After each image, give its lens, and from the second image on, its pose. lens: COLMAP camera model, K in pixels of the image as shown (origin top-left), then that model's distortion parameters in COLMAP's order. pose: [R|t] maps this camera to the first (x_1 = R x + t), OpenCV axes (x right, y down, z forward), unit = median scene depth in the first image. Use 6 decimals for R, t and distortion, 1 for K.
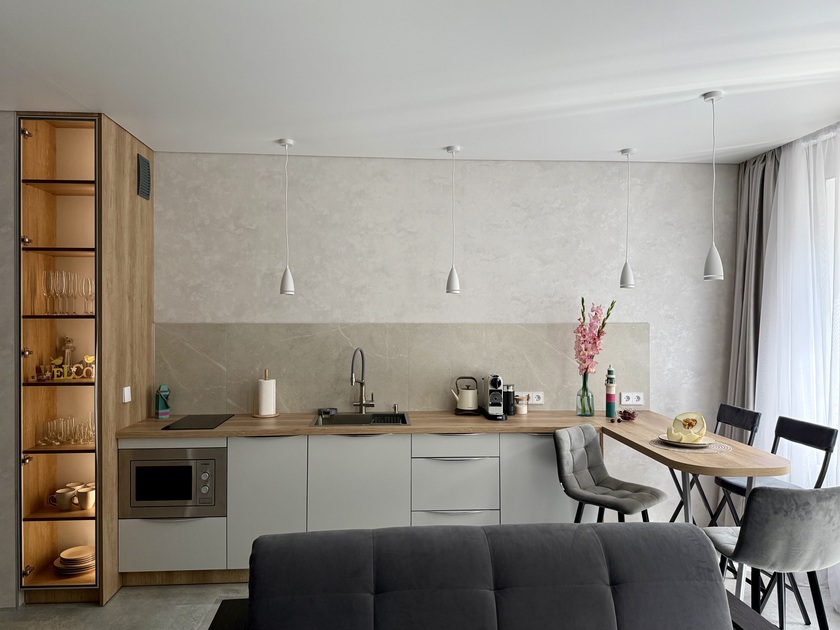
lens RADIAL K [[623.1, 0, 420.1], [0, 623.1, 317.6], [0, 0, 1]] dist [0.031413, -0.038194]
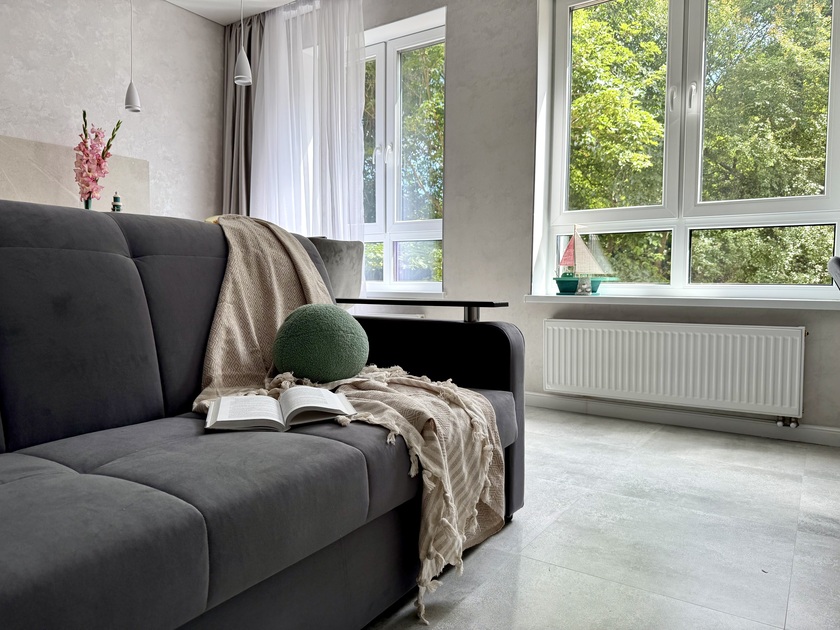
lens RADIAL K [[595.3, 0, 419.3], [0, 595.3, 318.9], [0, 0, 1]] dist [0.027300, -0.035344]
pose [[0.611842, -0.046743, 0.789598, -0.136091], [-0.006583, 0.997917, 0.064177, 0.208385], [-0.790953, -0.044464, 0.610260, 0.089019]]
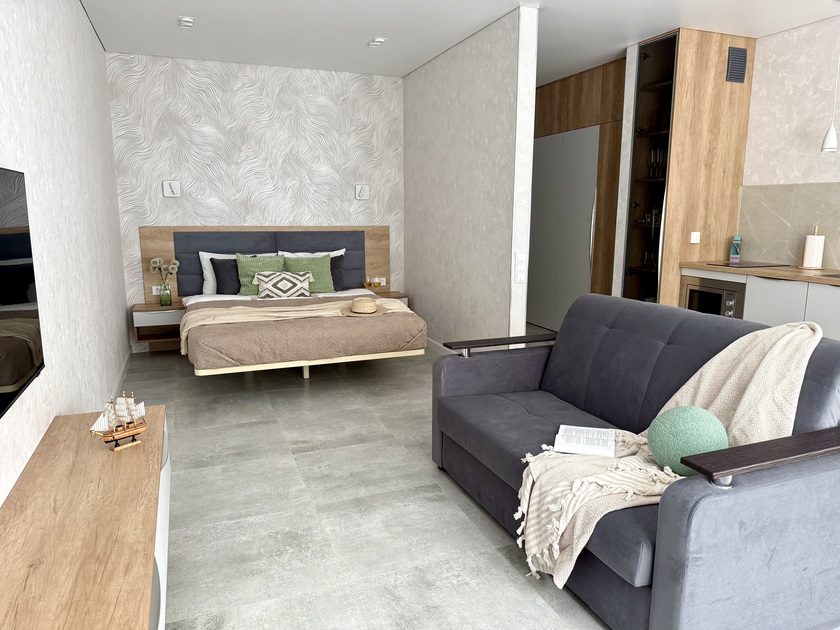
lens RADIAL K [[595.3, 0, 417.9], [0, 595.3, 317.8], [0, 0, 1]] dist [0.027300, -0.035344]
pose [[0.298302, 0.172281, -0.938794, 0.548411], [-0.002552, 0.983716, 0.179714, 0.055388], [0.954468, -0.051213, 0.293884, 0.023879]]
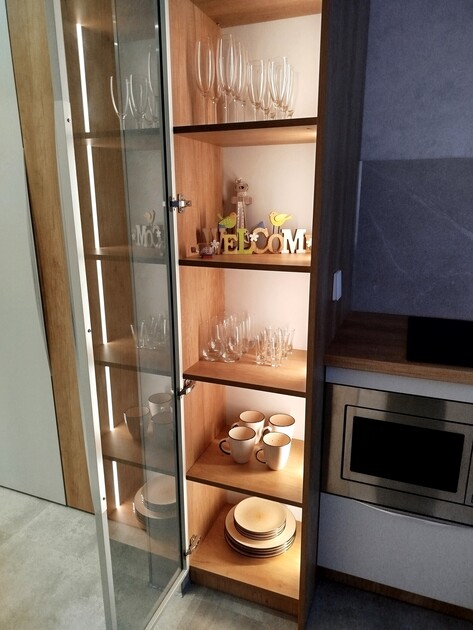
lens RADIAL K [[445.6, 0, 231.6], [0, 445.6, 317.1], [0, 0, 1]] dist [0.016809, 0.004174]
pose [[0.897514, 0.116332, -0.425365, -0.338841], [0.001993, 0.963497, 0.267712, 0.038212], [0.440981, -0.241123, 0.864520, 0.542524]]
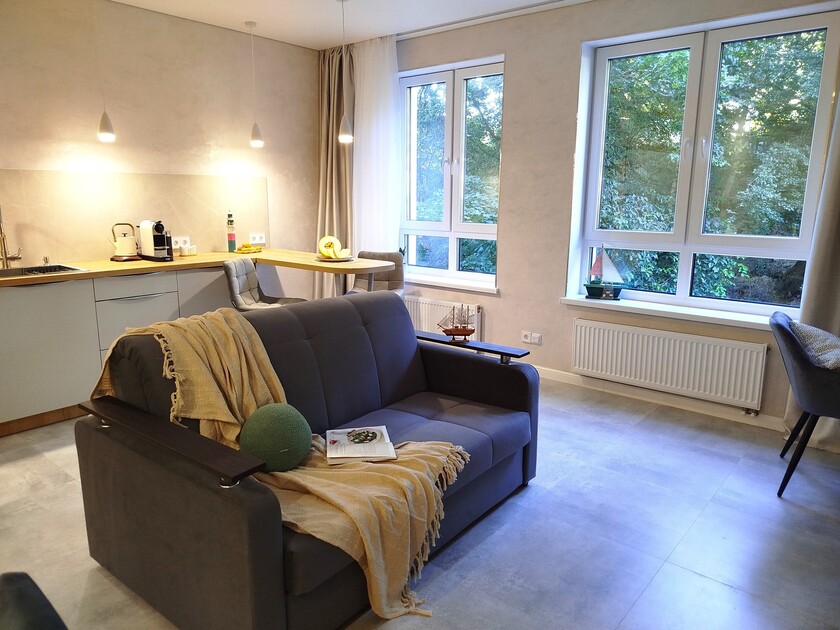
lens RADIAL K [[594.2, 0, 420.6], [0, 594.2, 316.8], [0, 0, 1]] dist [0.016809, 0.004174]
pose [[0.691246, -0.147038, 0.707501, -0.321146], [-0.005905, 0.977897, 0.209003, 0.035156], [-0.722595, -0.148650, 0.675100, -0.065250]]
